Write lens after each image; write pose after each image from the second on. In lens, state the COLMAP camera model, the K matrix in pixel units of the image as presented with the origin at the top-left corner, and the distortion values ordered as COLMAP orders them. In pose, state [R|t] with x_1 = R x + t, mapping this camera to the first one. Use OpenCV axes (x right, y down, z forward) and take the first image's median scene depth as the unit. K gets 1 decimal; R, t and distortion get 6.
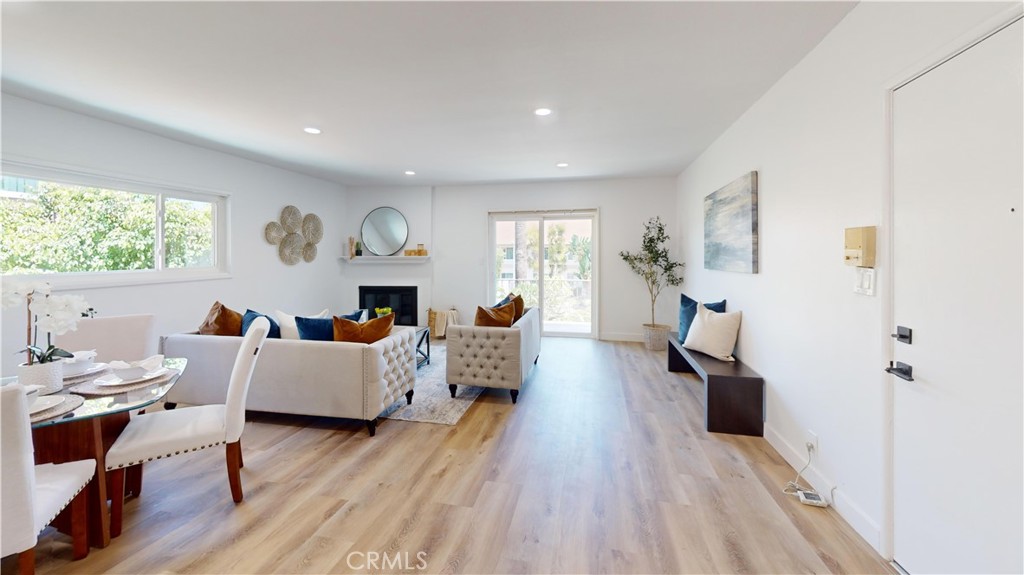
lens RADIAL K [[404.7, 0, 512.2], [0, 404.7, 255.7], [0, 0, 1]] dist [0.000818, 0.000087]
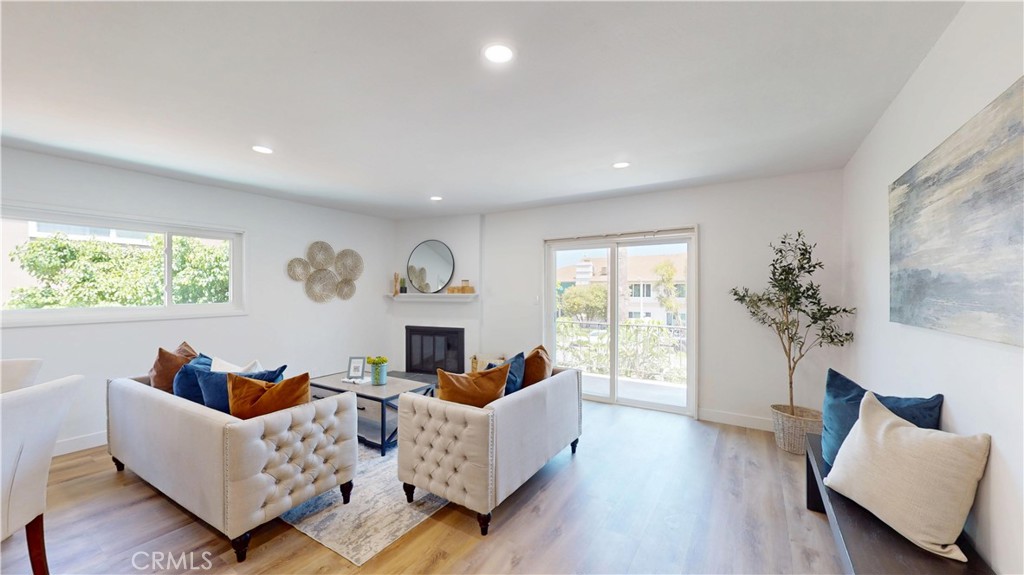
lens RADIAL K [[380.1, 0, 502.9], [0, 380.1, 282.0], [0, 0, 1]] dist [0.008753, -0.009353]
pose [[0.925095, -0.006313, -0.379682, 0.174519], [-0.004463, 0.999612, -0.027496, -0.002603], [0.379709, 0.027131, 0.924708, 0.313633]]
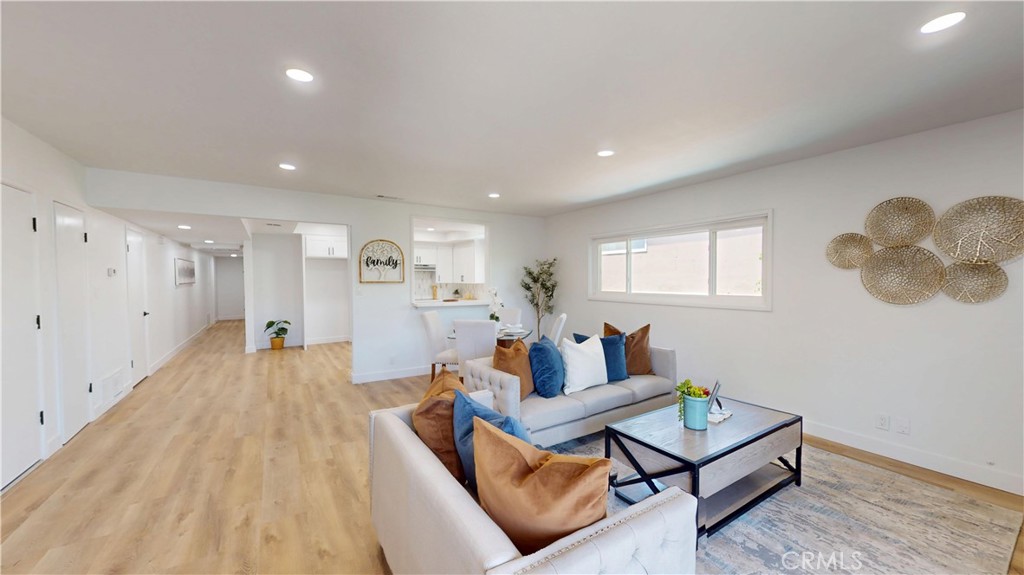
lens RADIAL K [[380.1, 0, 502.9], [0, 380.1, 282.0], [0, 0, 1]] dist [0.008753, -0.009353]
pose [[-0.693016, -0.002966, -0.720916, 0.179128], [-0.012600, 0.999889, 0.007999, -0.005088], [0.720812, 0.014626, -0.692976, 0.907836]]
